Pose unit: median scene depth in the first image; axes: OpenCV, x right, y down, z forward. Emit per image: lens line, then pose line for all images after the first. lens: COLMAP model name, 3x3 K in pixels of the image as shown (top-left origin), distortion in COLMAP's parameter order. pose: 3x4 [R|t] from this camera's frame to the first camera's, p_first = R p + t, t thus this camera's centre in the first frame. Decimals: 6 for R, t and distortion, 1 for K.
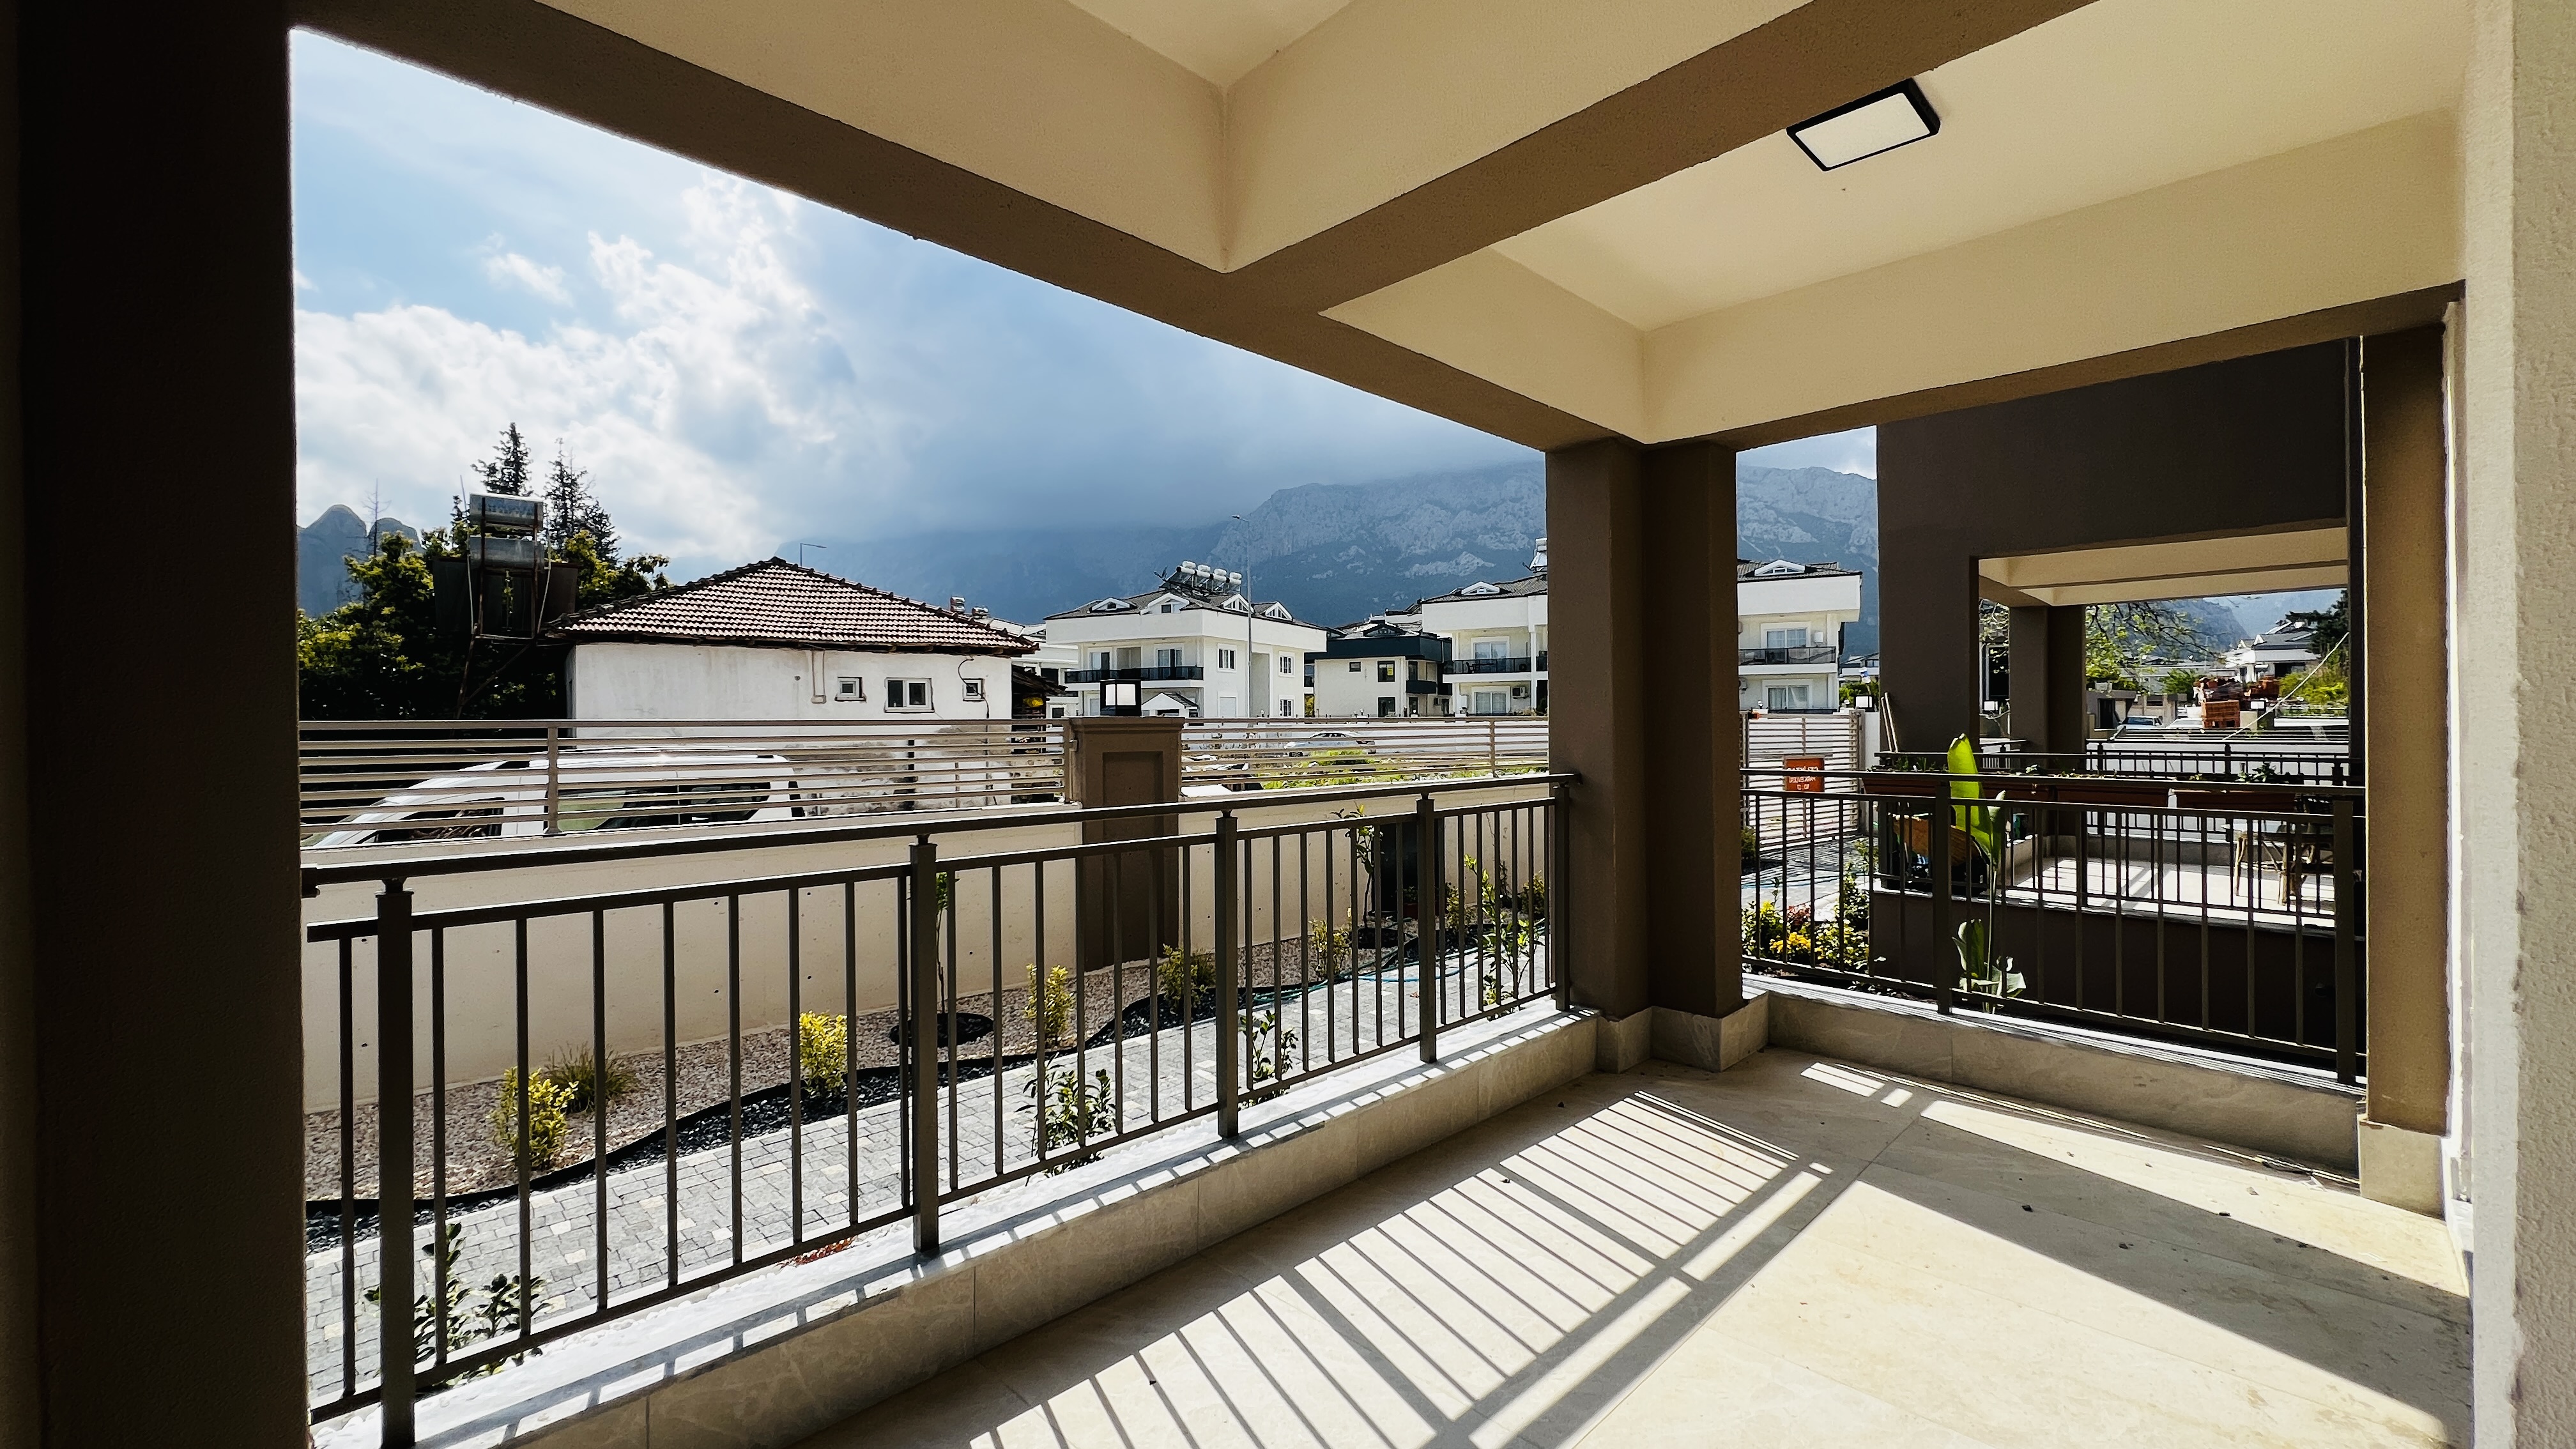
lens RADIAL K [[1031.8, 0, 1280.5], [0, 1031.8, 720.9], [0, 0, 1]] dist [0.002563, 0.000067]
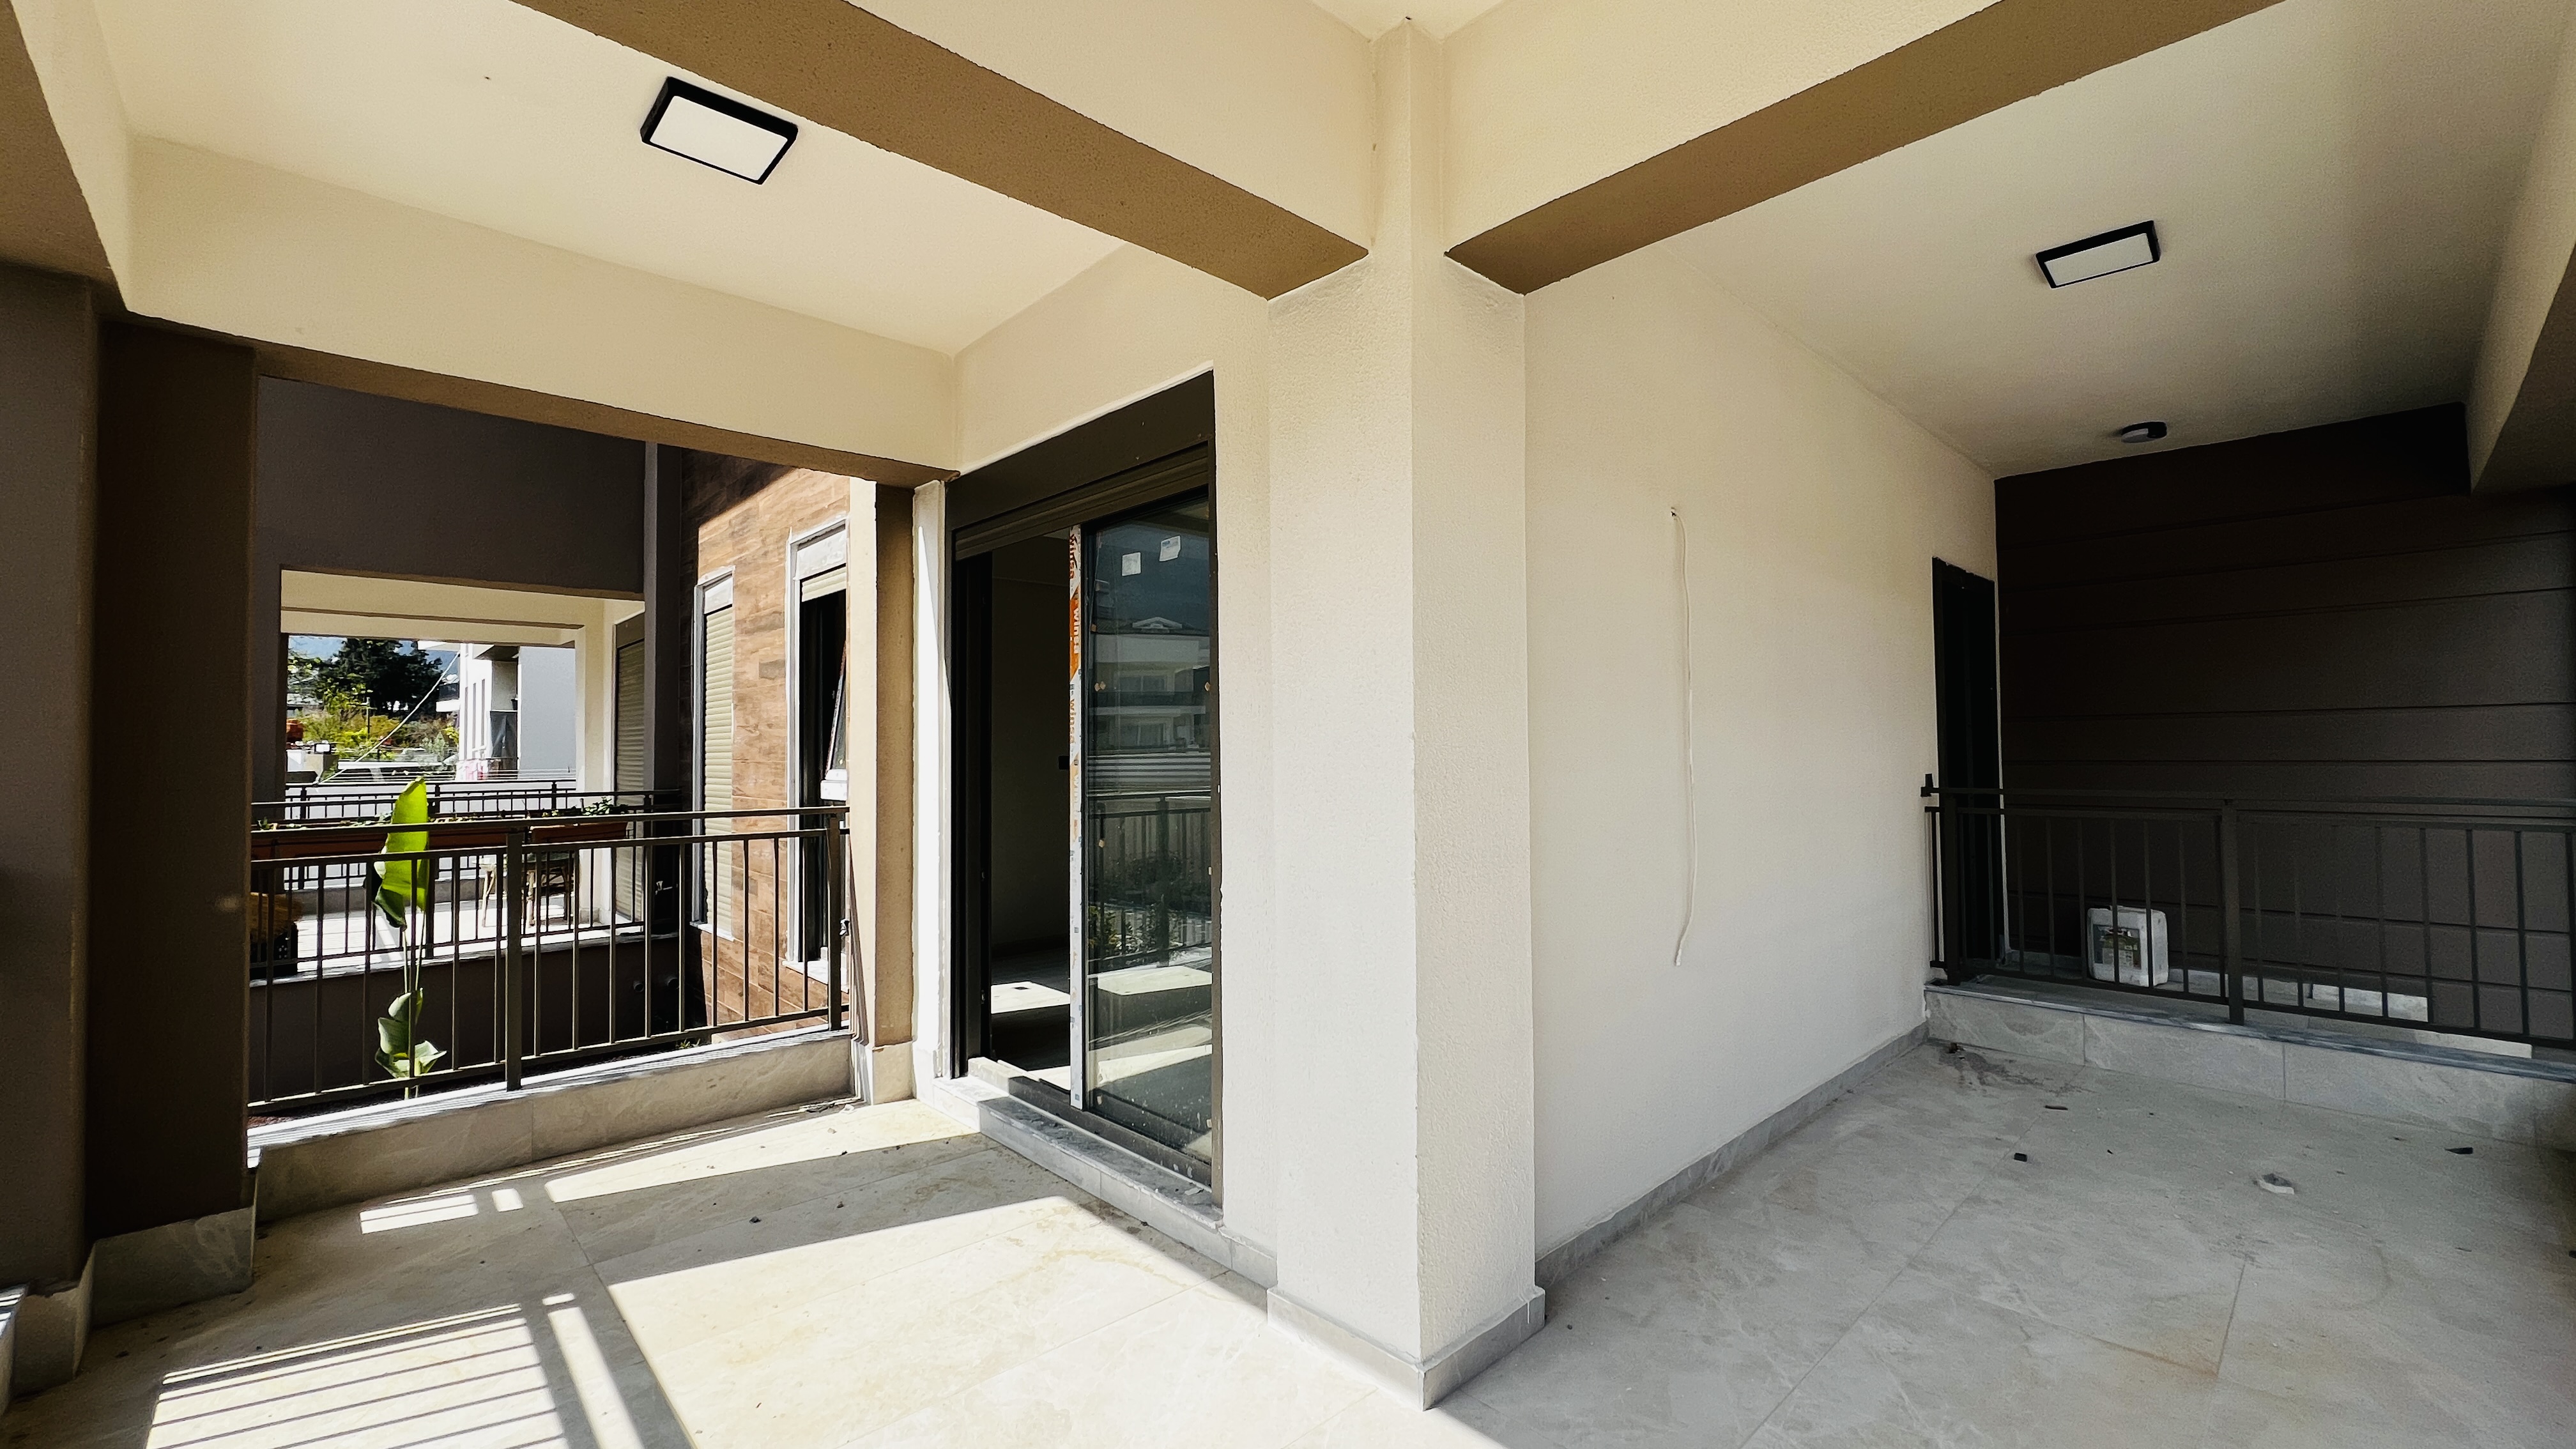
lens RADIAL K [[1037.3, 0, 1280.7], [0, 1037.3, 720.4], [0, 0, 1]] dist [-0.002266, 0.000454]
pose [[0.024141, 0.033947, 0.999132, -0.167195], [0.009882, 0.999366, -0.034193, 0.002108], [-0.999660, 0.010699, 0.023790, 0.216149]]
